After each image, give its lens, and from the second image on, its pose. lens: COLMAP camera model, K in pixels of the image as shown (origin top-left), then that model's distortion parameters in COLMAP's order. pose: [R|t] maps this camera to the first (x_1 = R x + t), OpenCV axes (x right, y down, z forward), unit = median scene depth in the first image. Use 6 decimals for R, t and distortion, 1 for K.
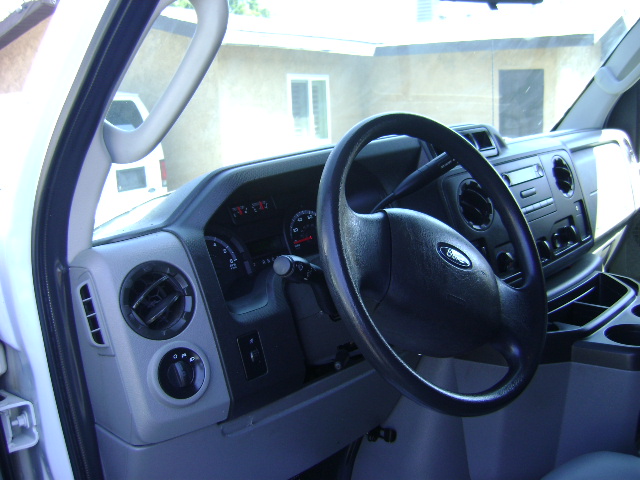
lens RADIAL K [[658.2, 0, 320.0], [0, 658.2, 240.0], [0, 0, 1]] dist [-0.147625, 0.087810]
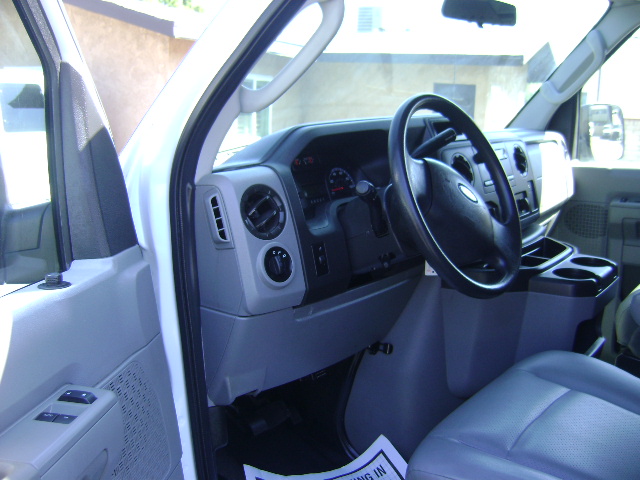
lens RADIAL K [[660.4, 0, 320.0], [0, 660.4, 240.0], [0, 0, 1]] dist [-0.137522, 0.146195]
pose [[0.991019, 0.049791, 0.124106, -0.216880], [-0.048736, 0.998745, -0.011519, 0.117436], [-0.124524, 0.005367, 0.992202, -0.305368]]
